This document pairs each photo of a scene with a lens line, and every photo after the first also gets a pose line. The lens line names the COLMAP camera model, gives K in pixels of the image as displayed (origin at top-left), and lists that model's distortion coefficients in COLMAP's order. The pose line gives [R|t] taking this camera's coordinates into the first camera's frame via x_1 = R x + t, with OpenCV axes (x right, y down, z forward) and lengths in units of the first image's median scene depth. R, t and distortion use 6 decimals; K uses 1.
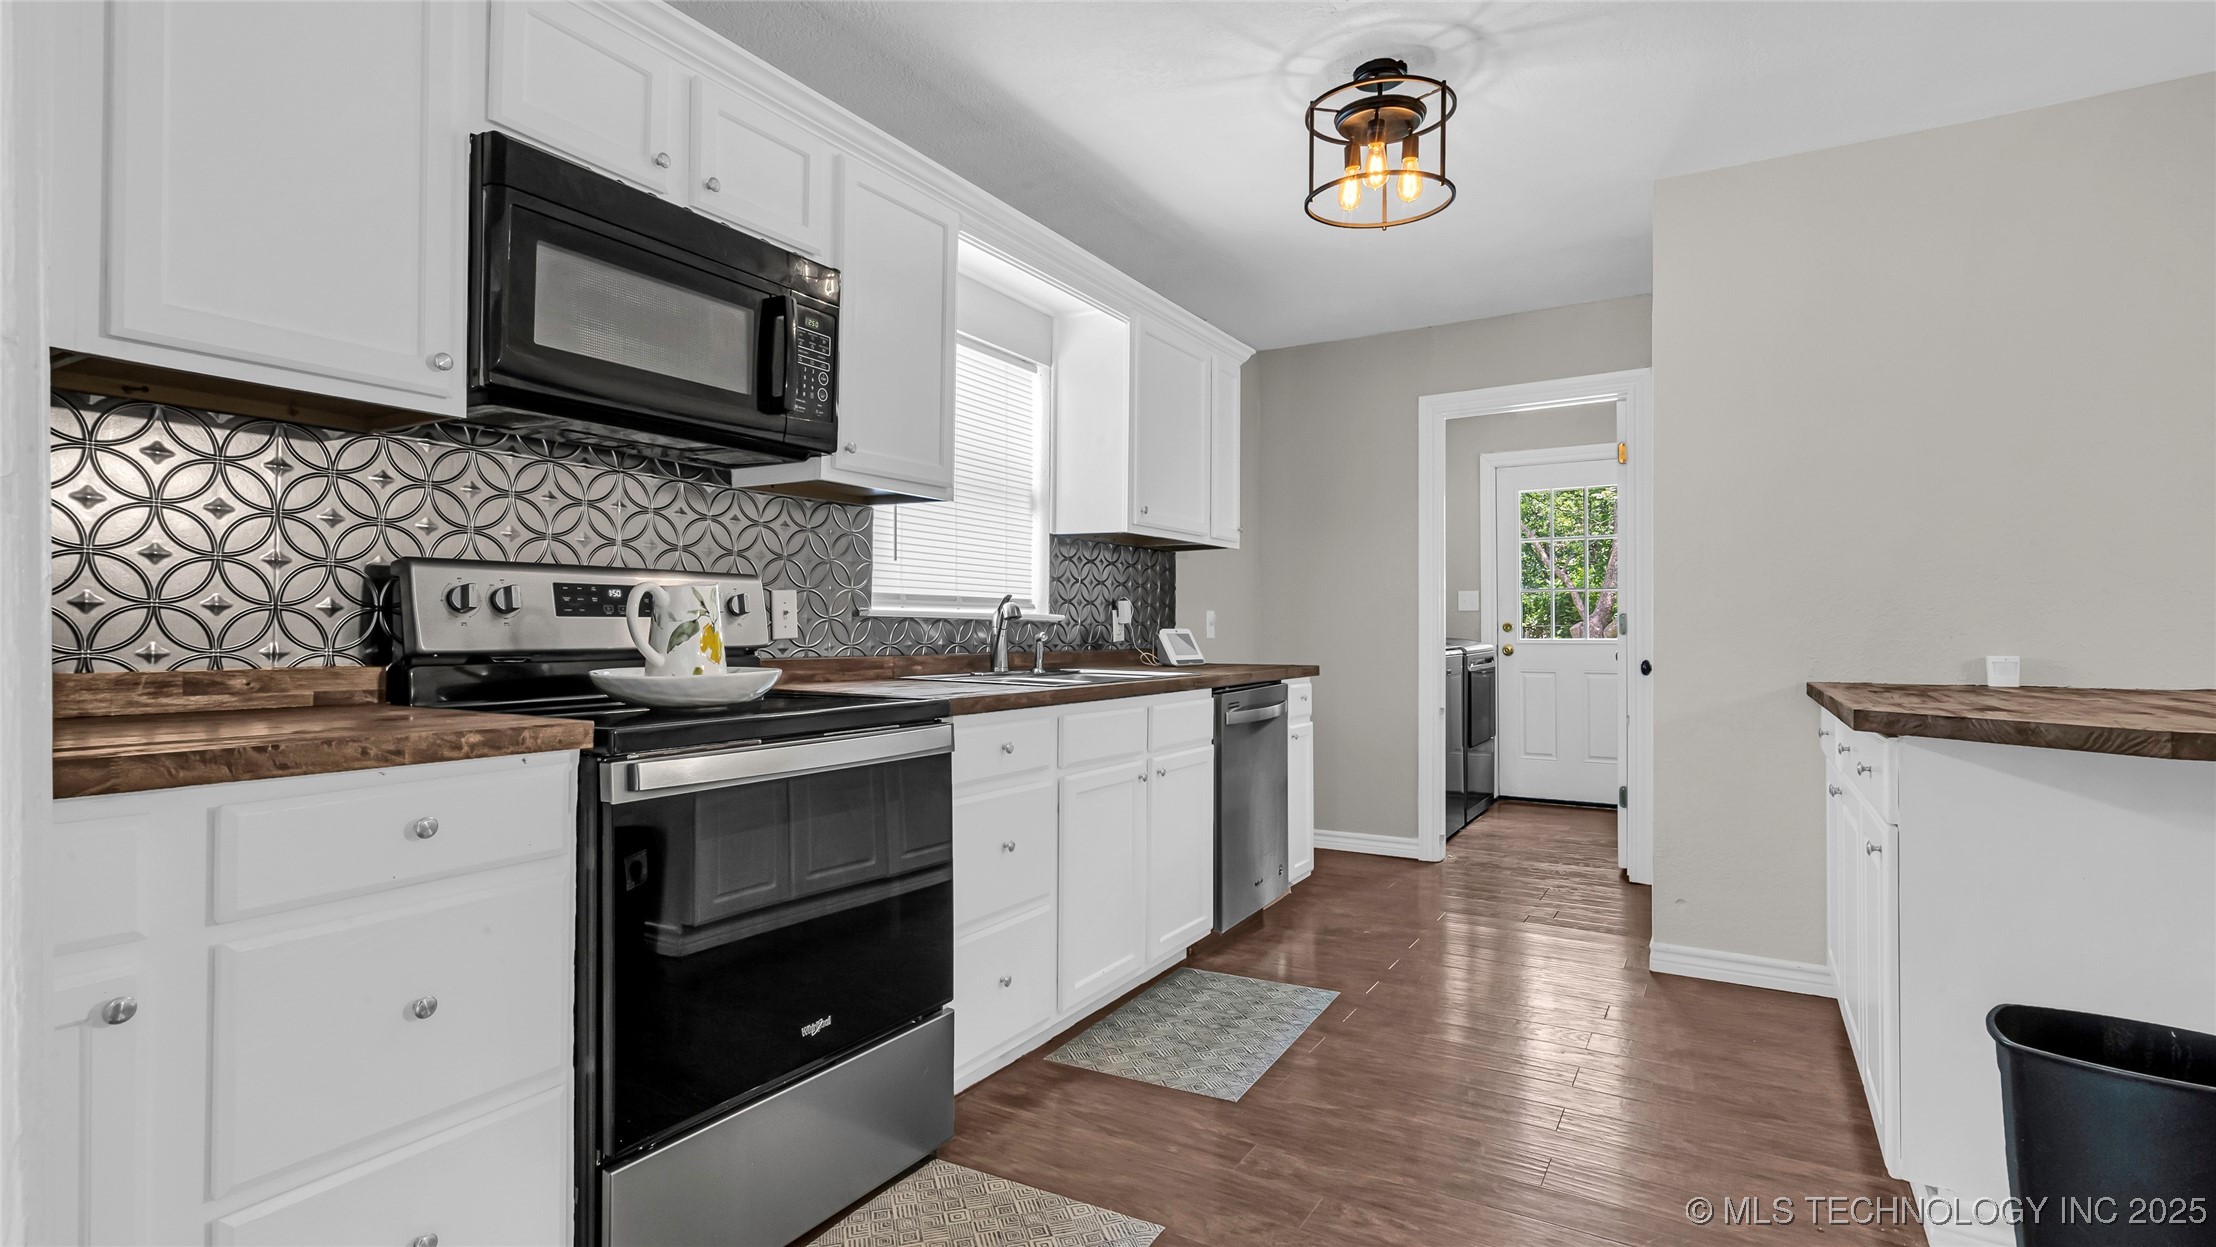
lens RADIAL K [[1042.4, 0, 1097.7], [0, 1042.4, 619.4], [0, 0, 1]] dist [-0.001780, 0.000285]
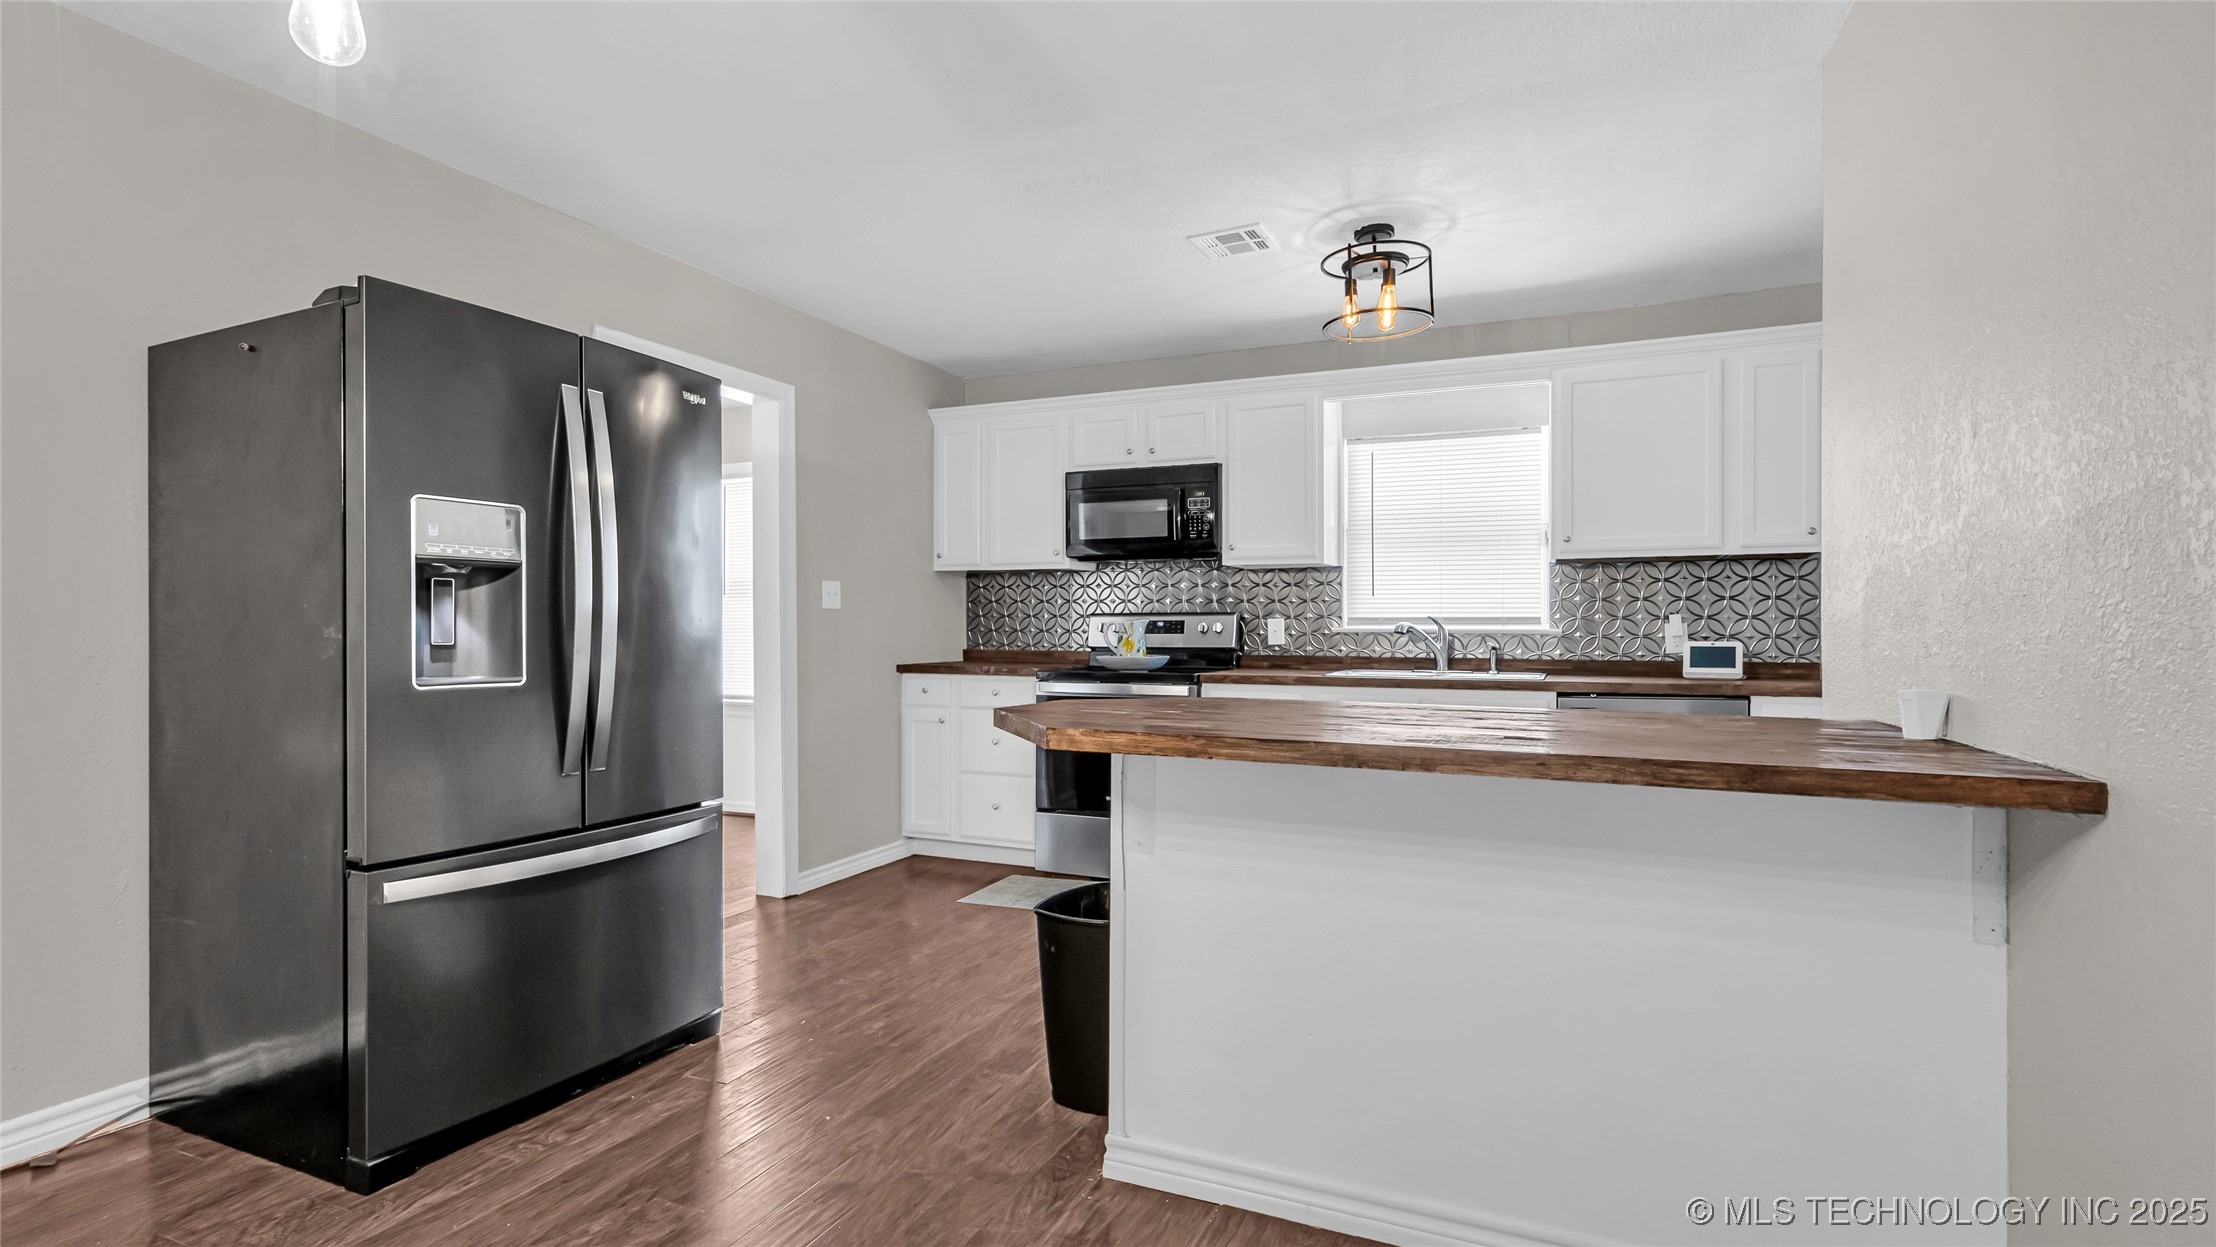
lens RADIAL K [[1038.0, 0, 1098.4], [0, 1038.0, 629.9], [0, 0, 1]] dist [0.000544, 0.000039]
pose [[0.122192, -0.005464, -0.992491, 1.414282], [0.005587, 0.999973, -0.004817, -0.000536], [0.992491, -0.004956, 0.122219, 0.426575]]
